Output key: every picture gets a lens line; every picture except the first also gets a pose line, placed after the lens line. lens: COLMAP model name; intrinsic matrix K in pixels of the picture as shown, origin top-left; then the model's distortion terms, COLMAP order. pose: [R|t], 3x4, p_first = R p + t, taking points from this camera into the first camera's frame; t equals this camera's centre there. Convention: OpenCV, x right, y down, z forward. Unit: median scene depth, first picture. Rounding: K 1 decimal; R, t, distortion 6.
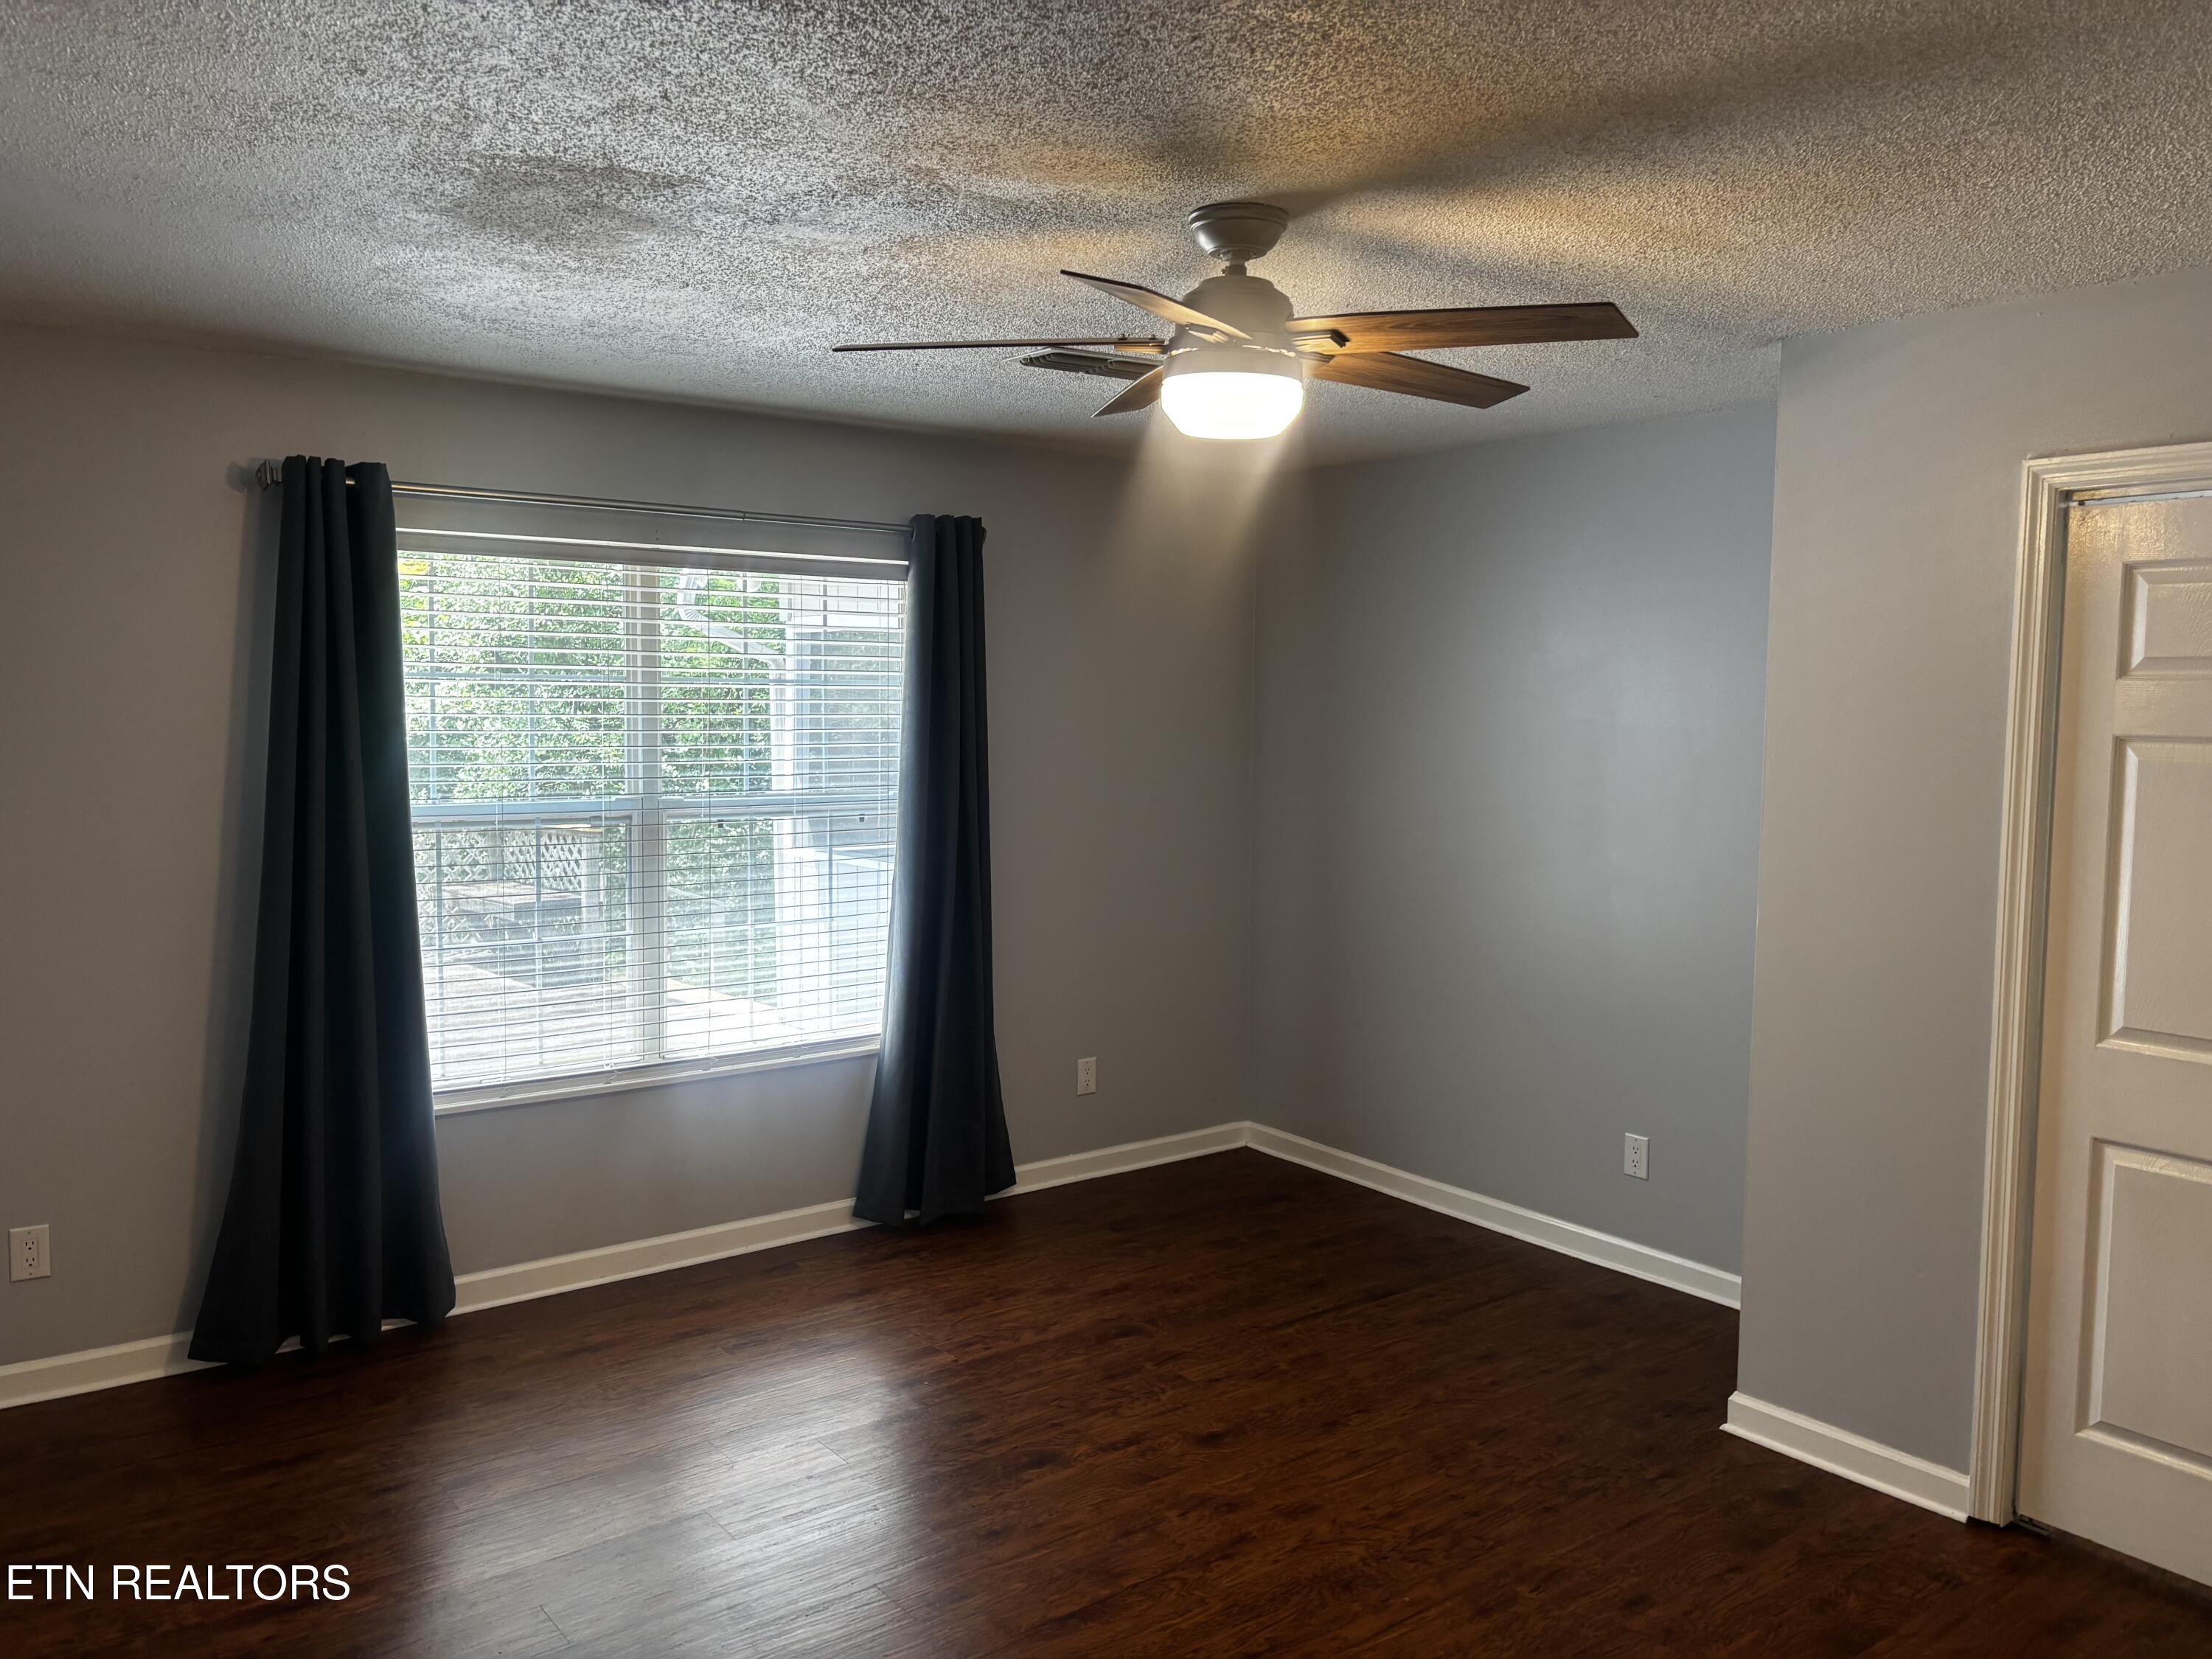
lens RADIAL K [[1677.0, 0, 1091.8], [0, 1677.0, 835.9], [0, 0, 1]] dist [0.114945, -0.147957]
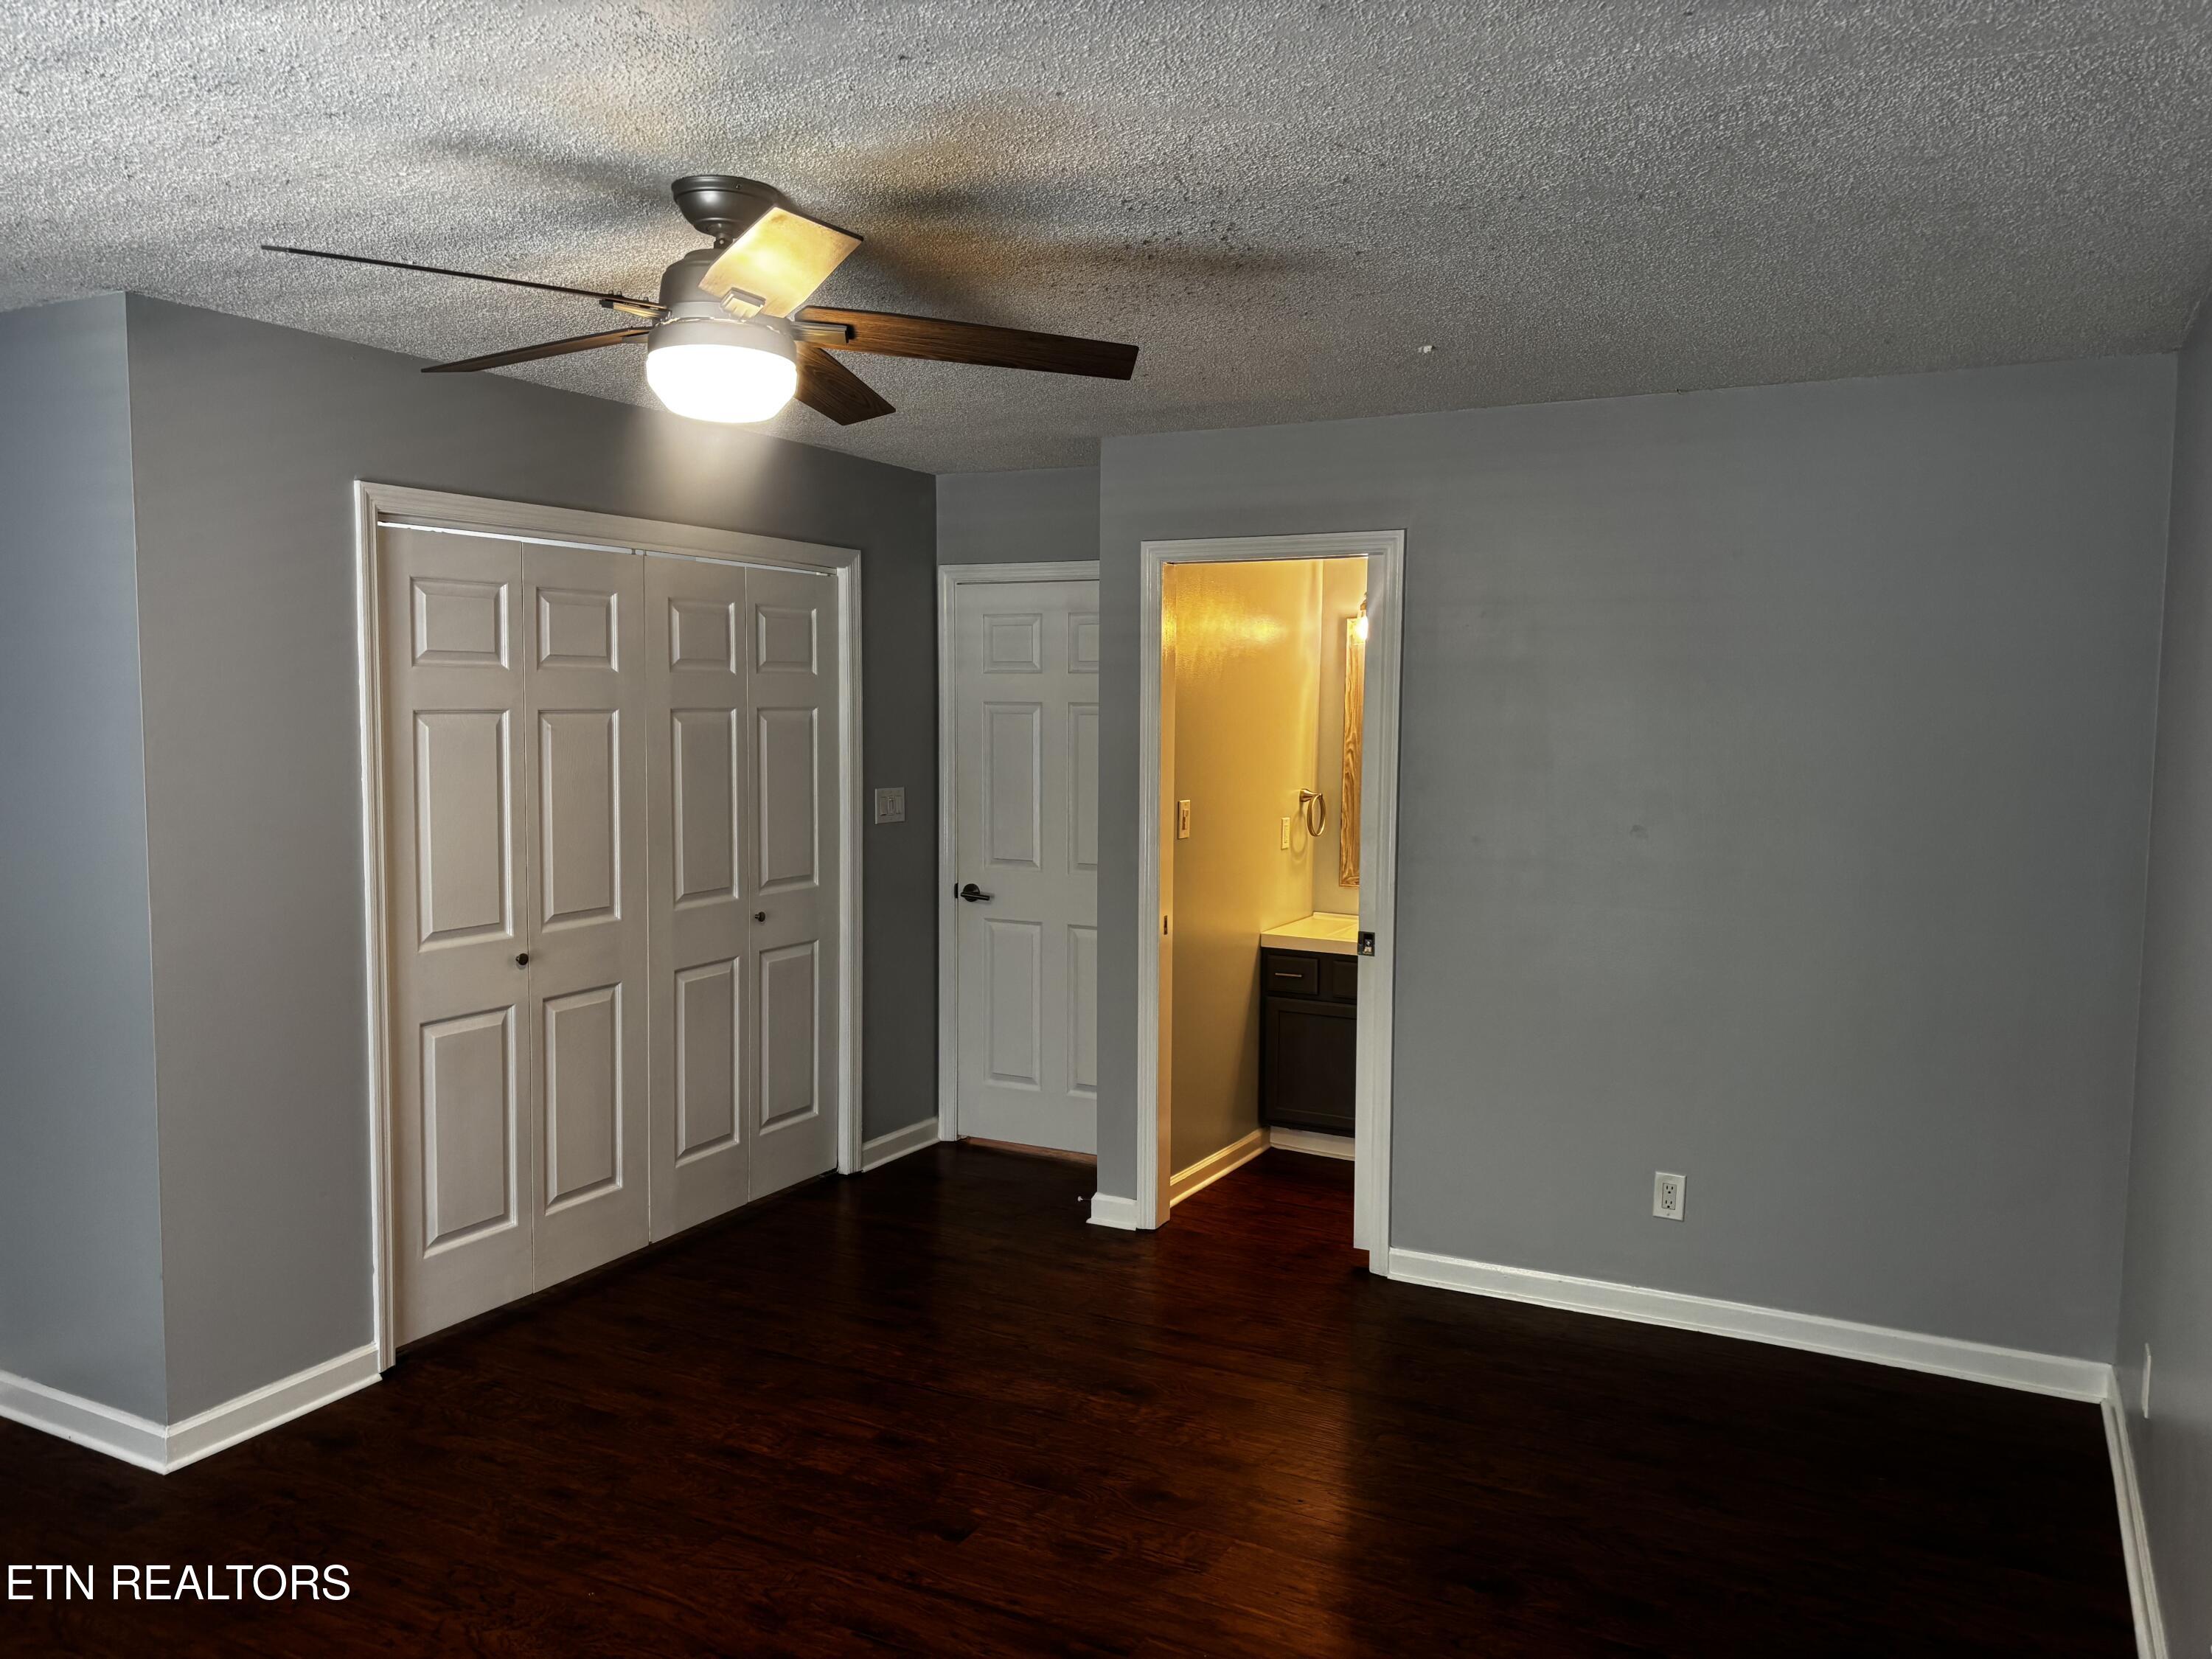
lens RADIAL K [[1677.0, 0, 1091.8], [0, 1677.0, 835.9], [0, 0, 1]] dist [0.114945, -0.147957]
pose [[-0.432305, -0.087298, 0.897492, -0.560234], [0.065213, 0.989670, 0.127676, -0.068331], [-0.899366, 0.113723, -0.422146, 0.781526]]
